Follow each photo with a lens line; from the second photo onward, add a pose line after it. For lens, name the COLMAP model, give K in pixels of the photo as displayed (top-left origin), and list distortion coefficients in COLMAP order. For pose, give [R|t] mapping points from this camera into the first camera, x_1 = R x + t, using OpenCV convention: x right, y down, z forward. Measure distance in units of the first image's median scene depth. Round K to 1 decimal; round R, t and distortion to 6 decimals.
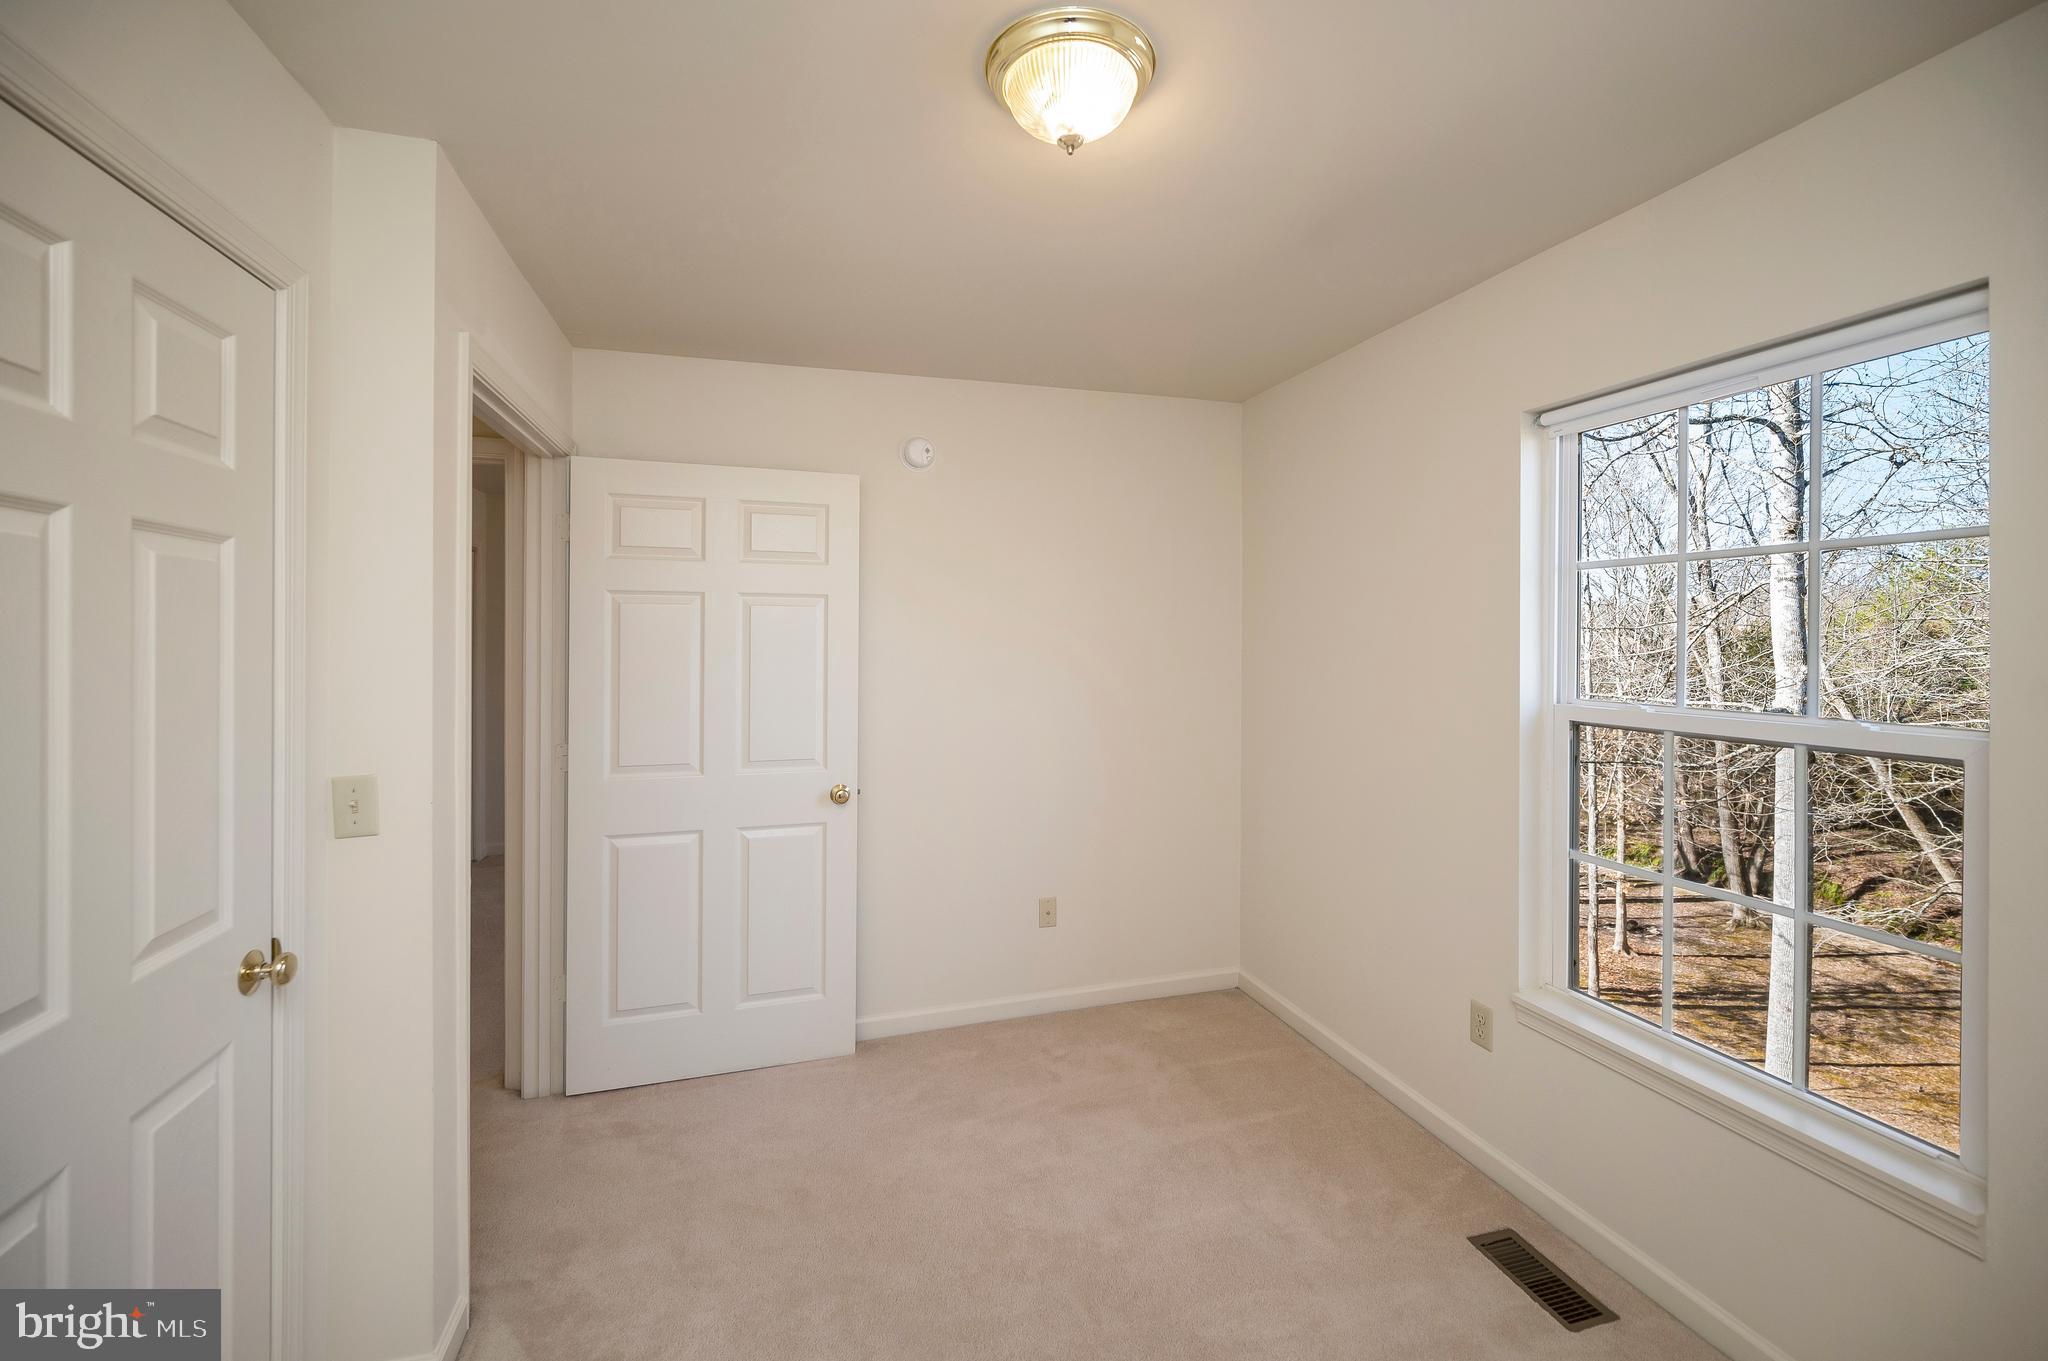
lens RADIAL K [[829.6, 0, 1030.4], [0, 829.6, 641.6], [0, 0, 1]] dist [-0.000498, -0.000090]
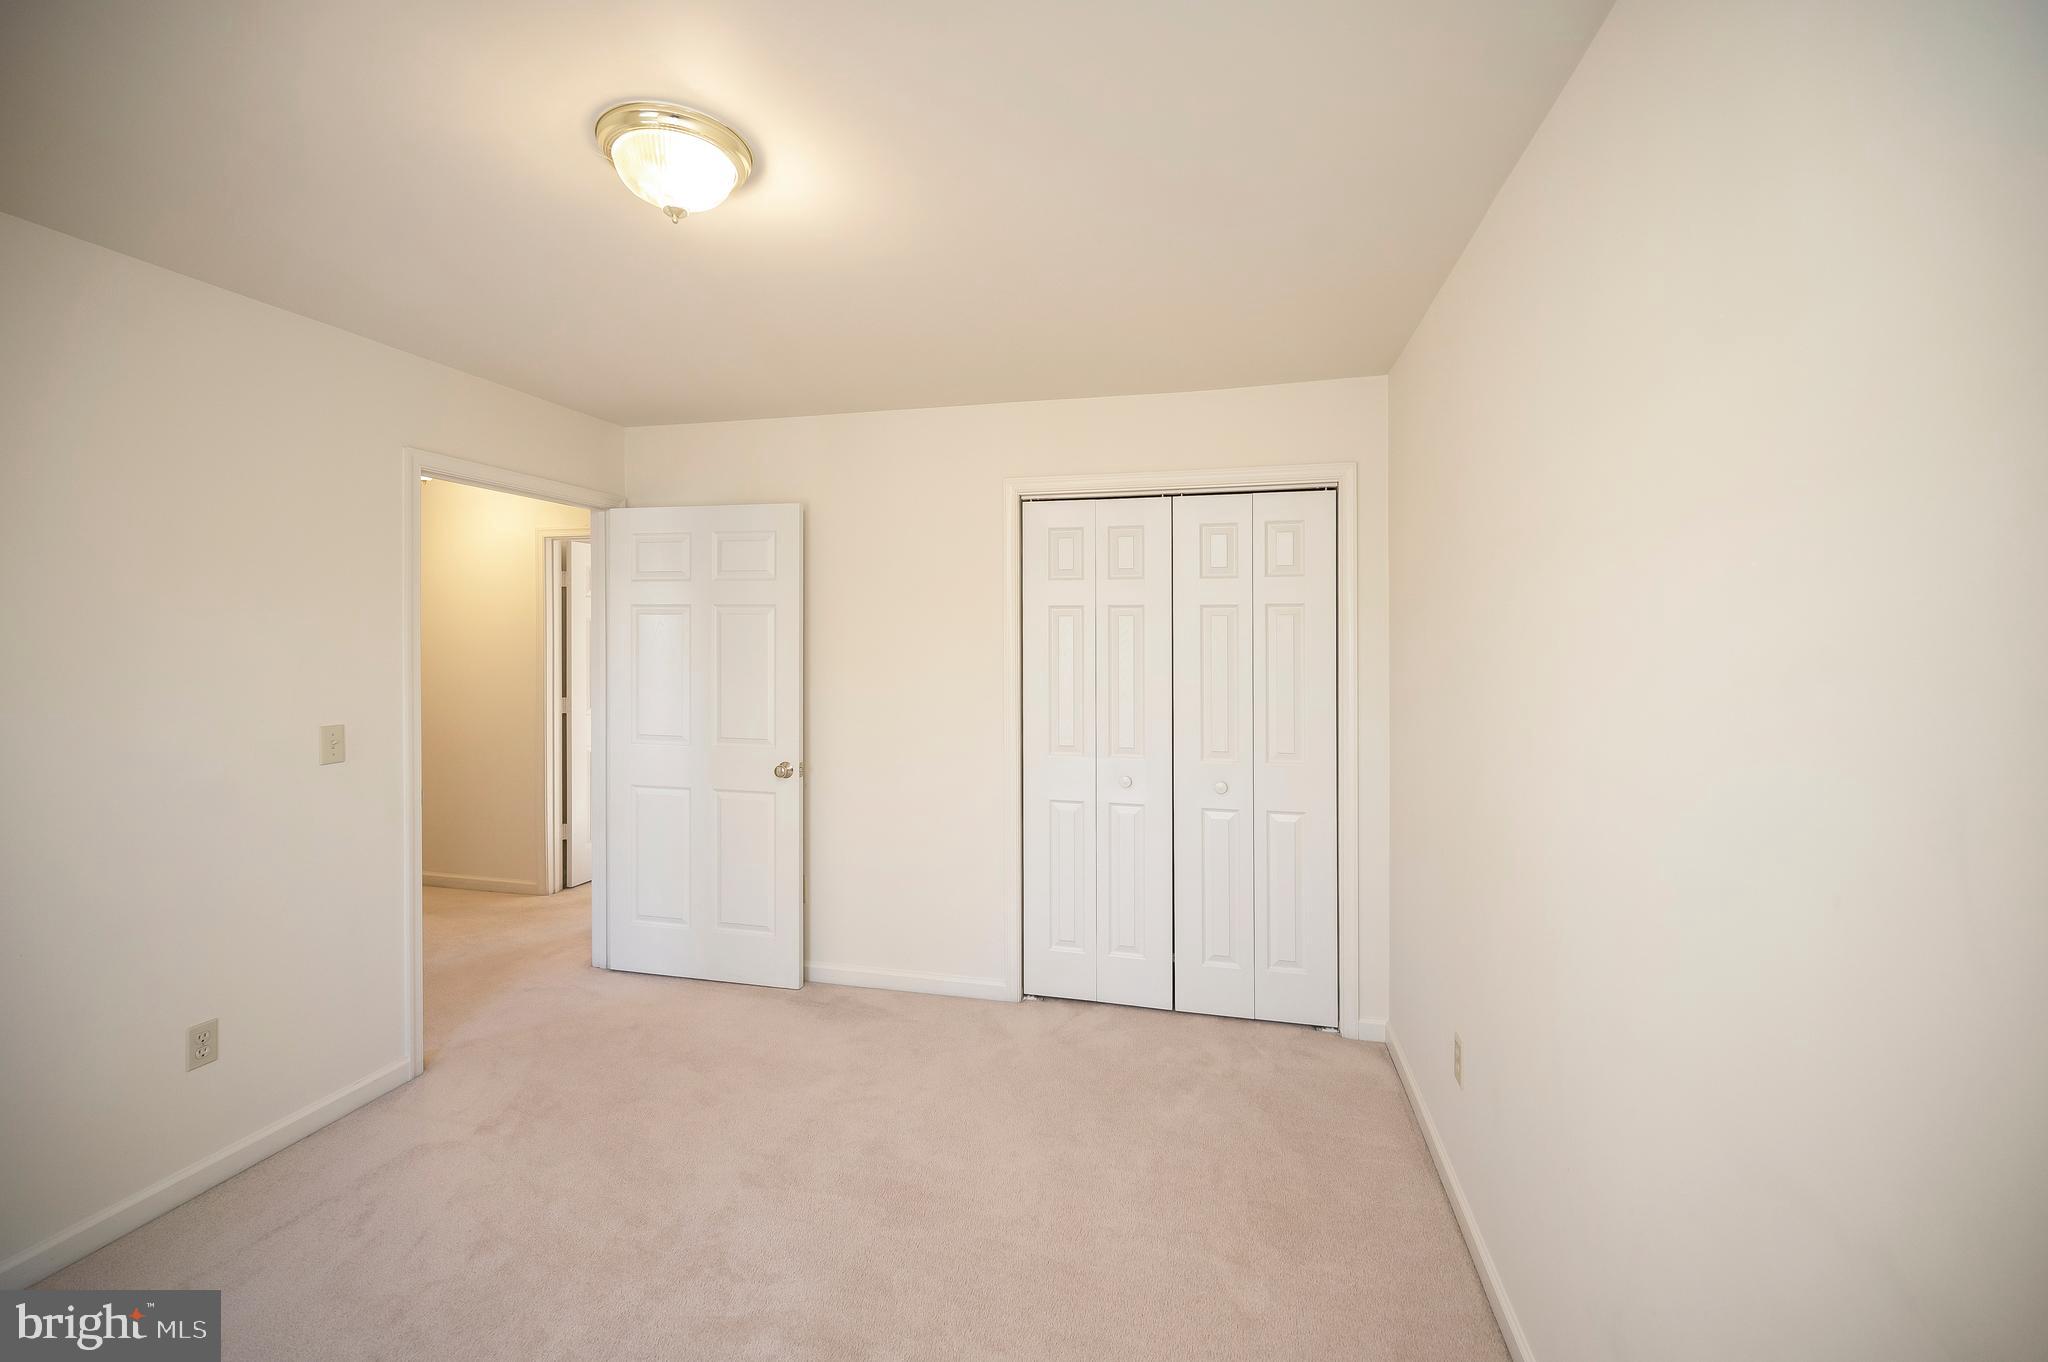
lens RADIAL K [[829.6, 0, 1030.4], [0, 829.6, 642.1], [0, 0, 1]] dist [-0.000498, -0.000090]
pose [[0.870253, -0.006442, -0.492563, 0.689095], [0.006895, 0.999976, -0.000897, 0.002691], [0.492557, -0.002615, 0.870276, 0.134277]]
